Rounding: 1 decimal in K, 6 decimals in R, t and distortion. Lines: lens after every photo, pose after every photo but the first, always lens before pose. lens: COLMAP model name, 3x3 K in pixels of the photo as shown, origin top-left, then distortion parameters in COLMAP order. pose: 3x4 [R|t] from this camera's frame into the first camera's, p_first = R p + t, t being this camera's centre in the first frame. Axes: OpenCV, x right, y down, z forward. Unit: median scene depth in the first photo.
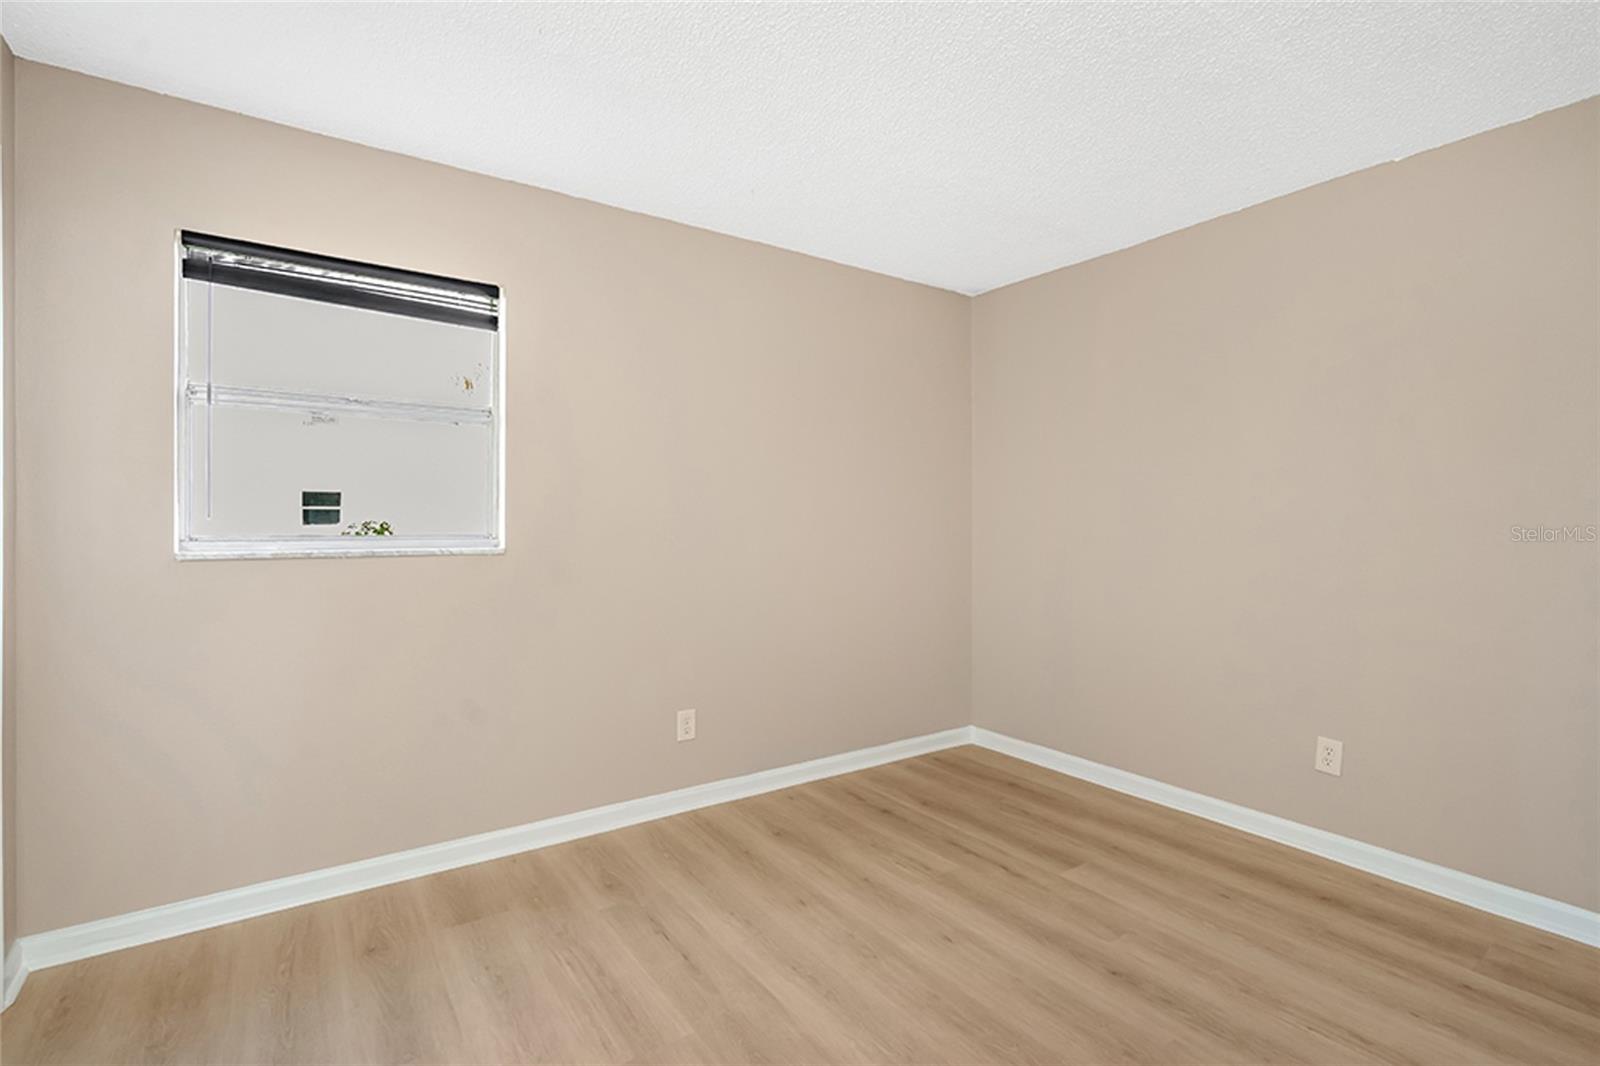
lens RADIAL K [[734.8, 0, 790.9], [0, 734.8, 531.7], [0, 0, 1]] dist [-0.004140, 0.001204]
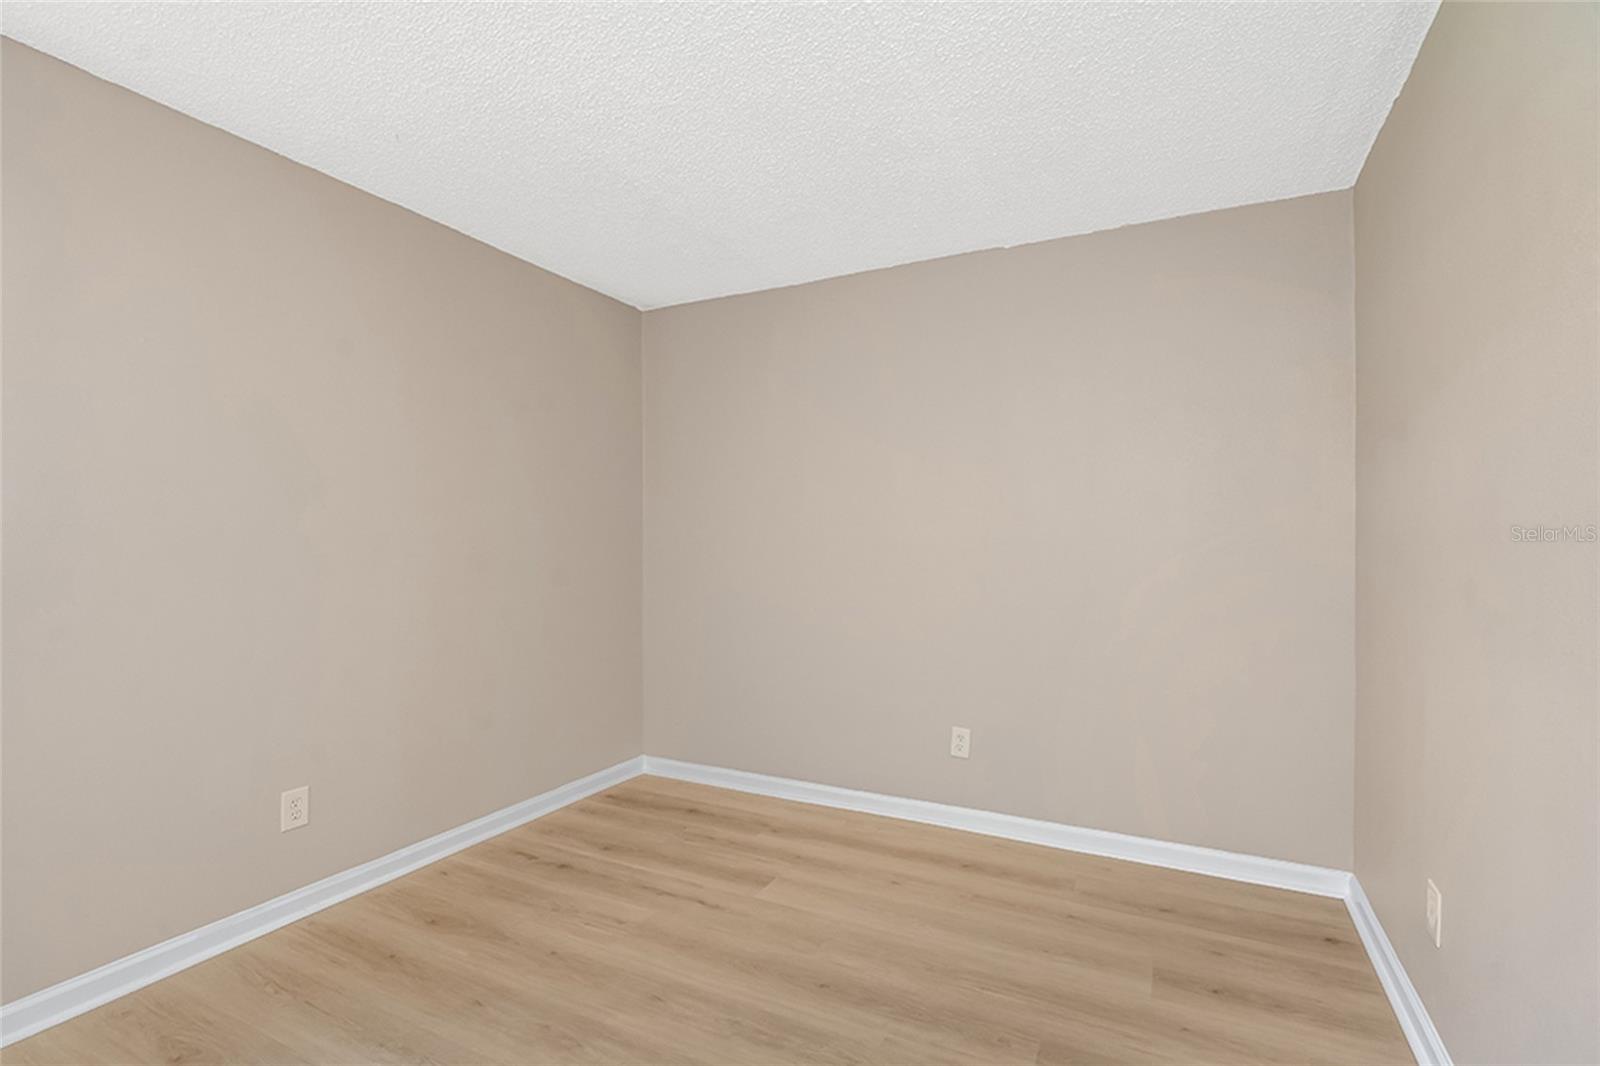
lens RADIAL K [[734.8, 0, 799.7], [0, 734.8, 546.5], [0, 0, 1]] dist [-0.004140, 0.001204]
pose [[0.877126, -0.002295, 0.480255, -0.055966], [0.006854, 0.999947, -0.007740, -0.000875], [-0.480211, 0.010081, 0.877095, 0.085031]]
